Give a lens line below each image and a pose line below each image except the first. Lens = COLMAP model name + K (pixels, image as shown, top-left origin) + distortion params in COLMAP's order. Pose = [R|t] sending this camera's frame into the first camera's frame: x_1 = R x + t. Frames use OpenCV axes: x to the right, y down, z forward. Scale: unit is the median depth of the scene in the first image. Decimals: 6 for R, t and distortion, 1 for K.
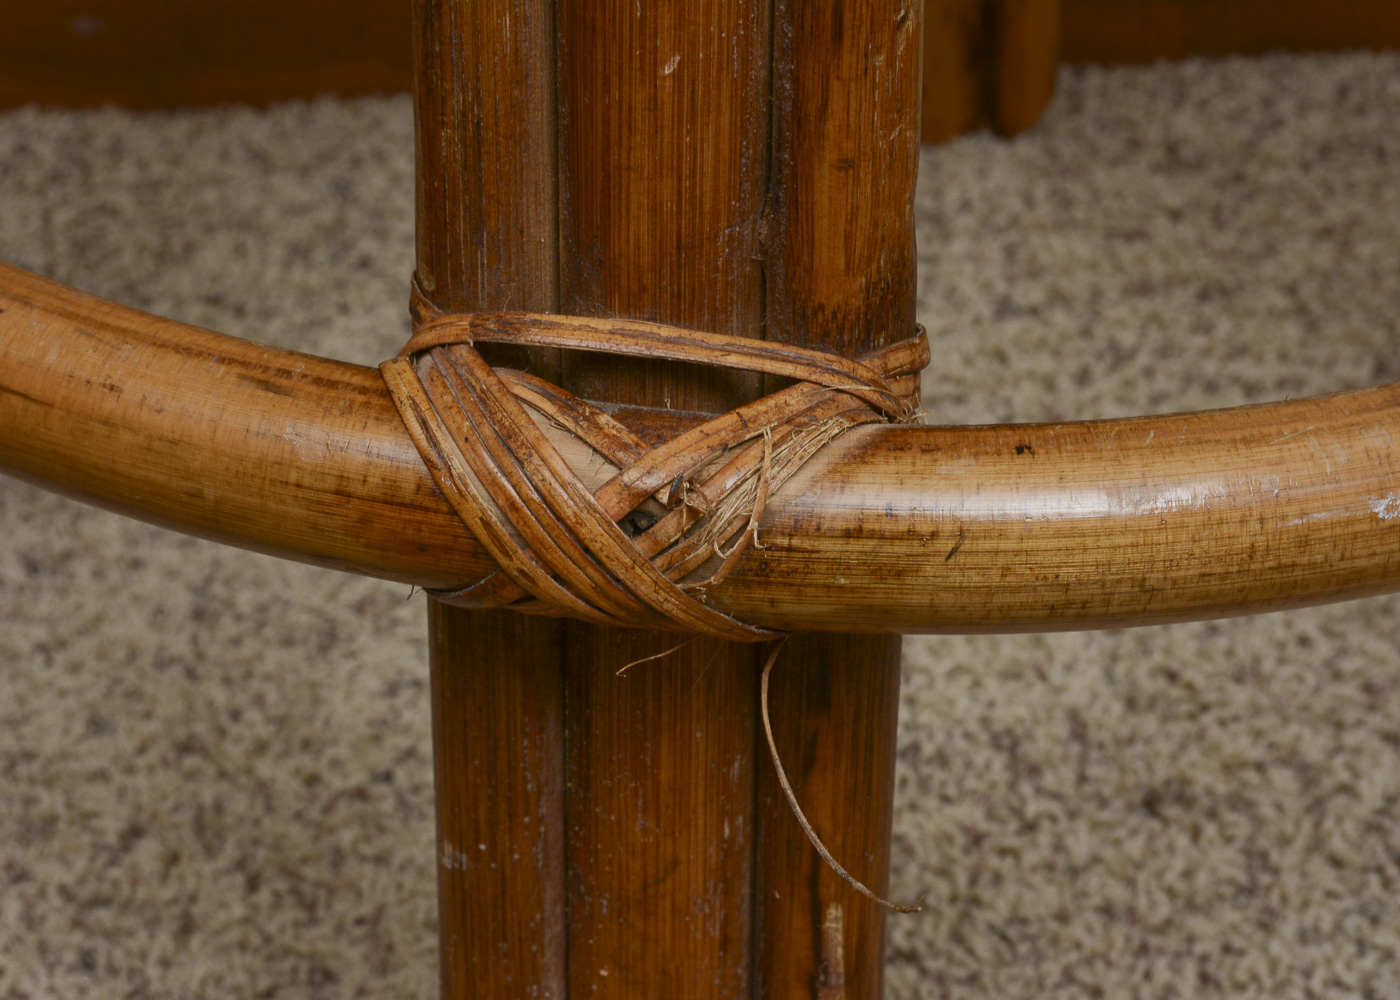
lens RADIAL K [[3353.8, 0, 700.0], [0, 3353.8, 500.0], [0, 0, 1]] dist [0.028968, 0.152429]
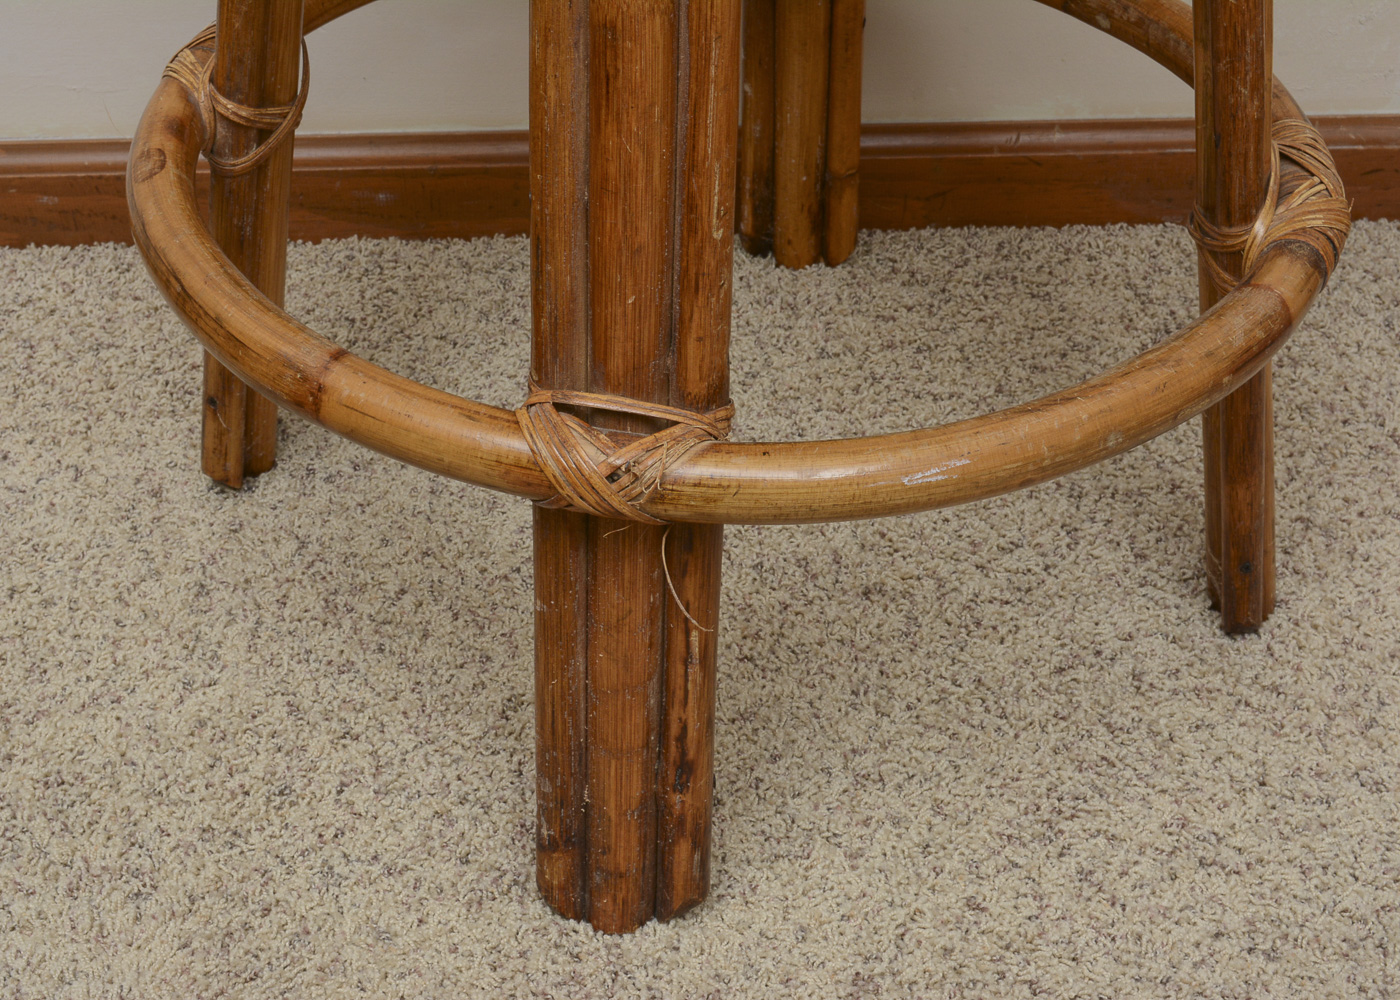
lens RADIAL K [[2101.1, 0, 700.0], [0, 2101.1, 500.0], [0, 0, 1]] dist [-0.021195, -0.020091]
pose [[0.999419, 0.031689, -0.012511, 0.042672], [-0.031024, 0.998259, 0.050166, -0.036822], [0.014078, -0.049748, 0.998663, -0.376411]]
